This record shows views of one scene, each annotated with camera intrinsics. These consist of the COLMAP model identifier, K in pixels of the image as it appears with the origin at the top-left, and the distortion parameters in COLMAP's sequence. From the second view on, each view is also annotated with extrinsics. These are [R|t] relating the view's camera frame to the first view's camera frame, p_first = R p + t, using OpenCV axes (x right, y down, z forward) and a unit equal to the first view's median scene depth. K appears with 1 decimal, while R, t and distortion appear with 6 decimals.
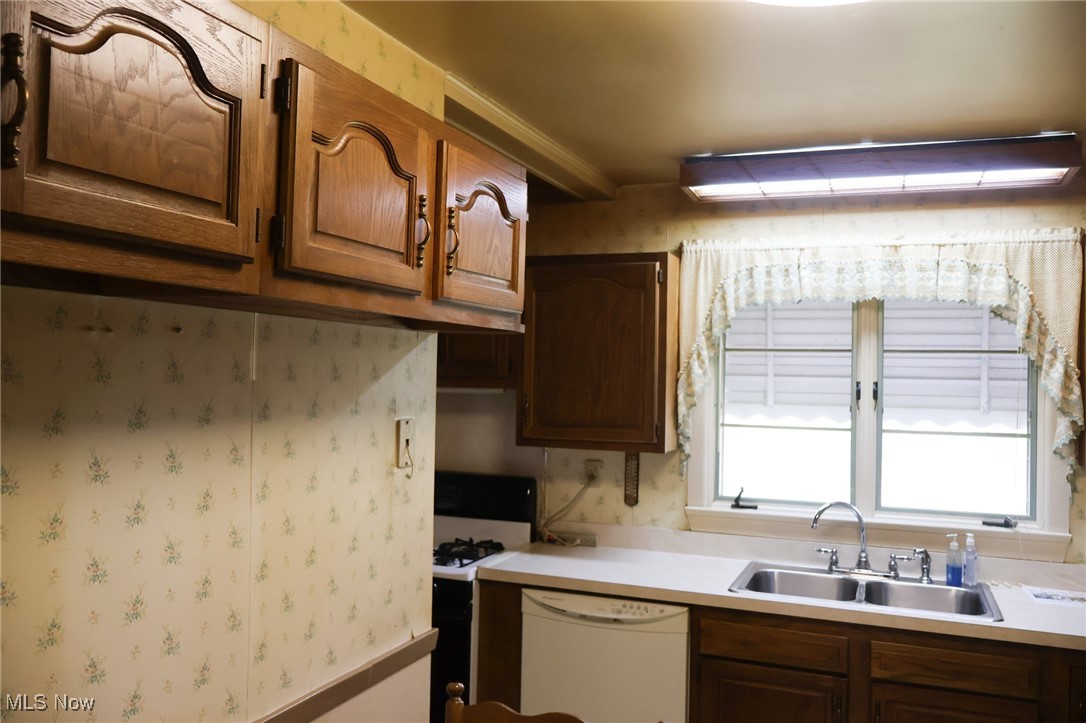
lens RADIAL K [[914.7, 0, 538.6], [0, 914.7, 359.8], [0, 0, 1]] dist [-0.010521, 0.014168]
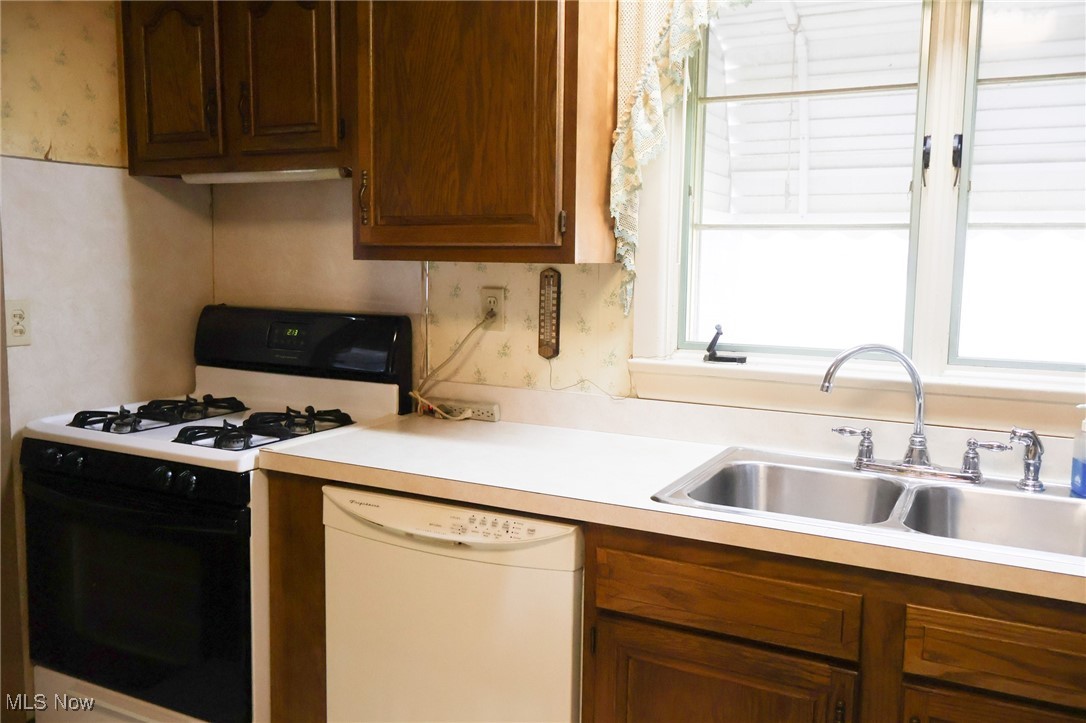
lens RADIAL K [[914.7, 0, 547.1], [0, 914.7, 364.5], [0, 0, 1]] dist [-0.010521, 0.014168]
pose [[0.994306, 0.005392, -0.106422, 0.182459], [0.008088, 0.992019, 0.125832, 0.092469], [0.106251, -0.125976, 0.986327, 0.413970]]
